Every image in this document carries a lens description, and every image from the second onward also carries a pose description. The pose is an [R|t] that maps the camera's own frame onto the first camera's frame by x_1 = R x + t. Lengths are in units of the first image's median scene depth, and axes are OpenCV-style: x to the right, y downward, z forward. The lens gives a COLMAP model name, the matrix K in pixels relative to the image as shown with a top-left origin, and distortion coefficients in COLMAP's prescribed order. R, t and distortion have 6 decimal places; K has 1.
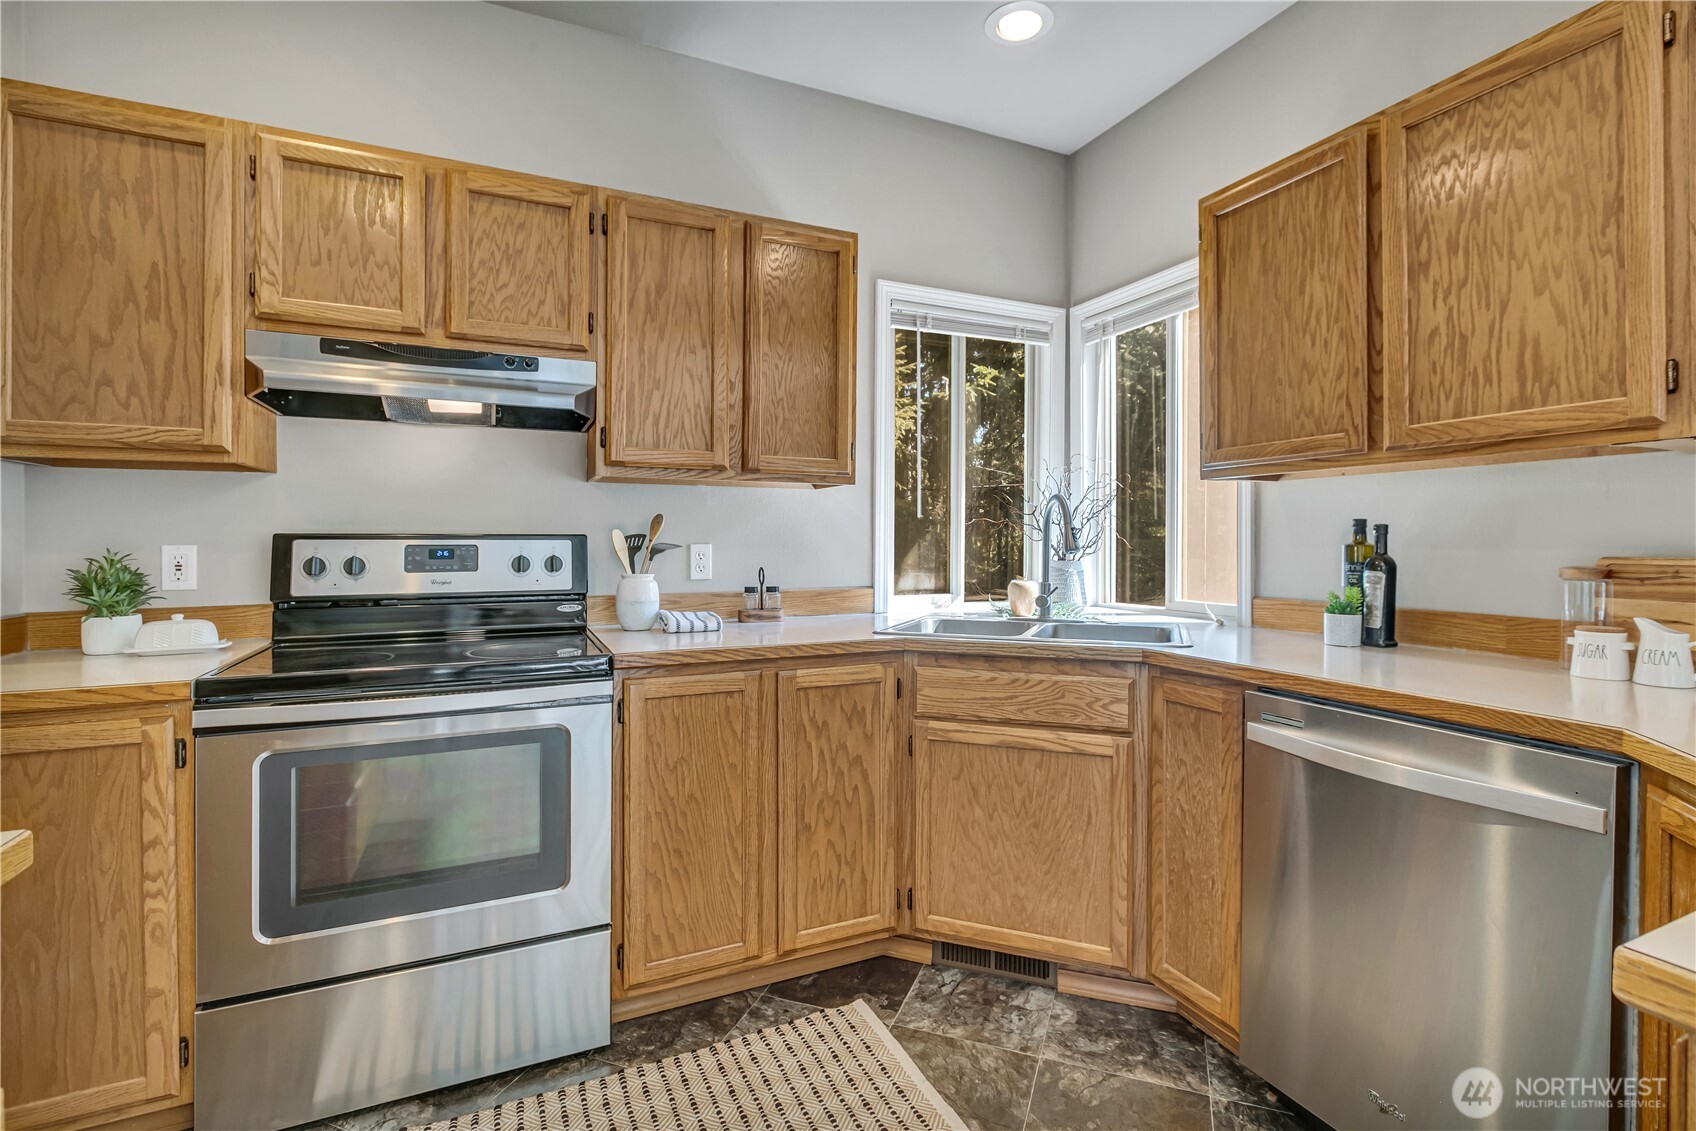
lens RADIAL K [[795.0, 0, 852.7], [0, 795.0, 538.9], [0, 0, 1]] dist [-0.014447, 0.008068]
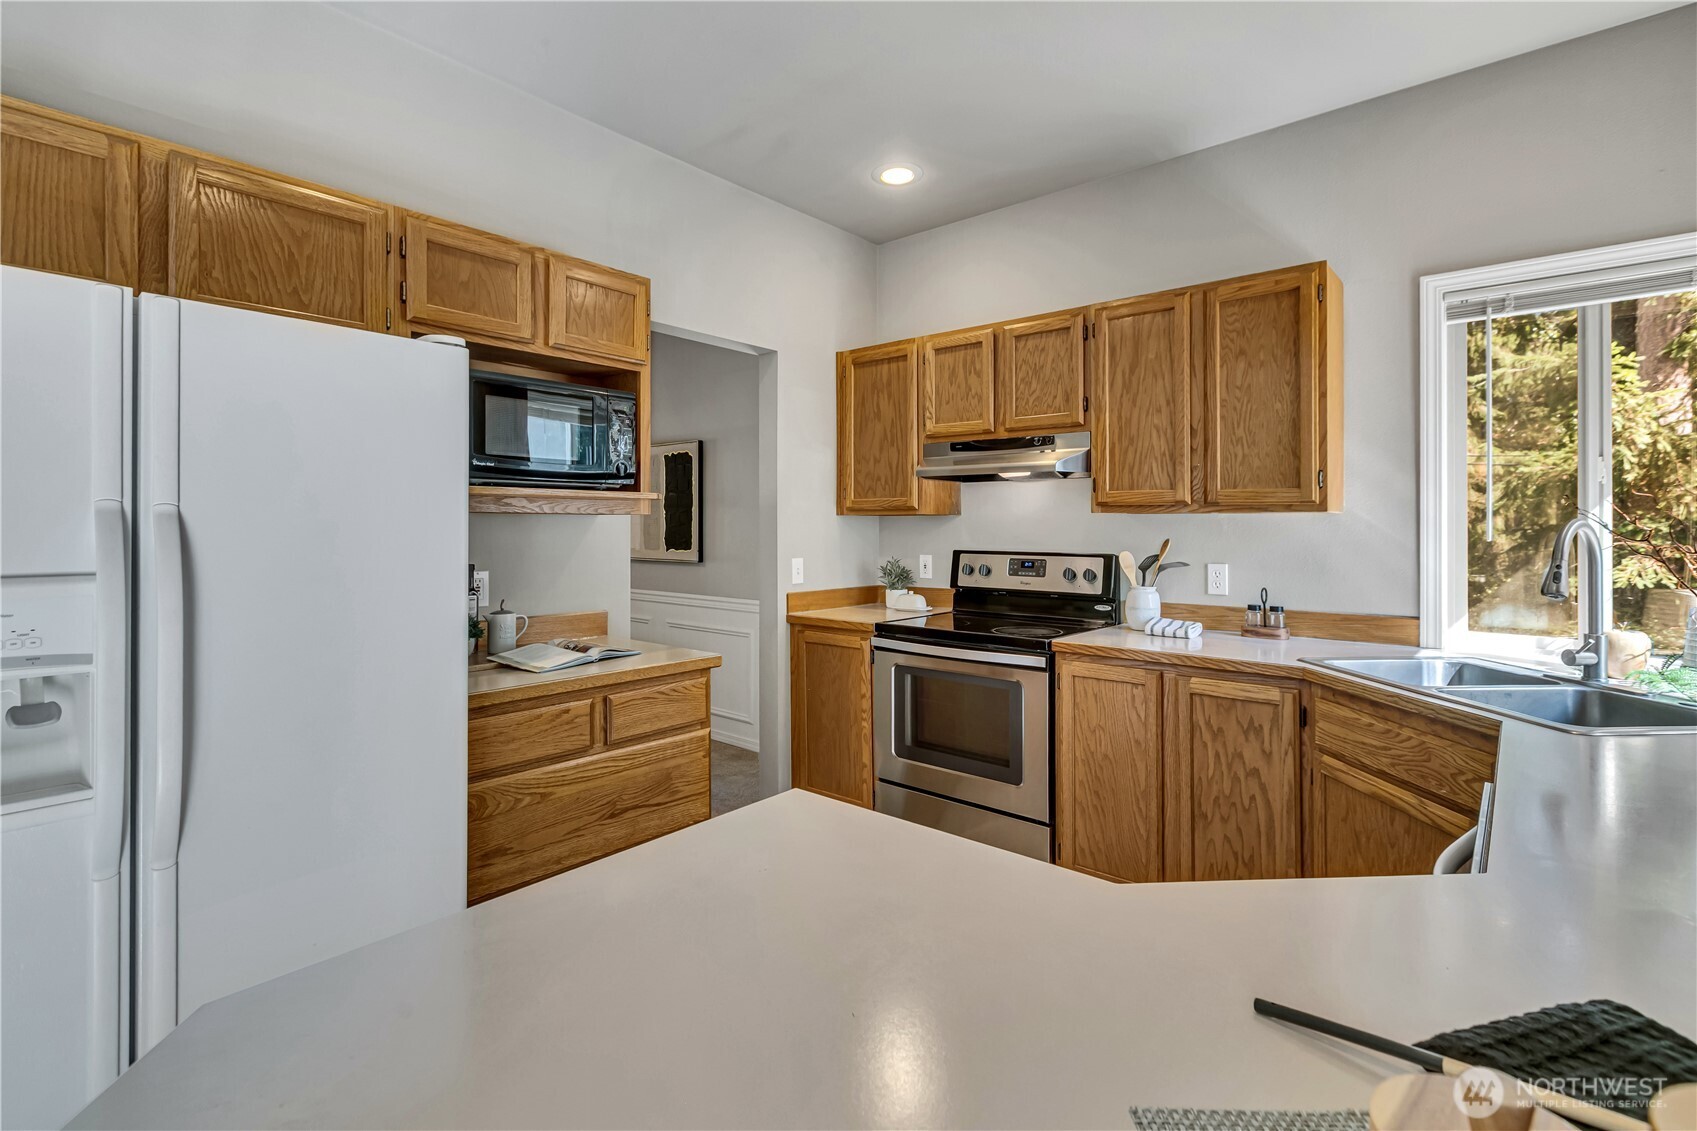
lens RADIAL K [[779.0, 0, 850.7], [0, 779.0, 524.3], [0, 0, 1]] dist [0.001071, 0.000111]
pose [[0.409590, -0.004343, -0.912259, 0.763340], [-0.001529, 0.999984, -0.005447, -0.053941], [0.912268, 0.003626, 0.409577, 0.062145]]
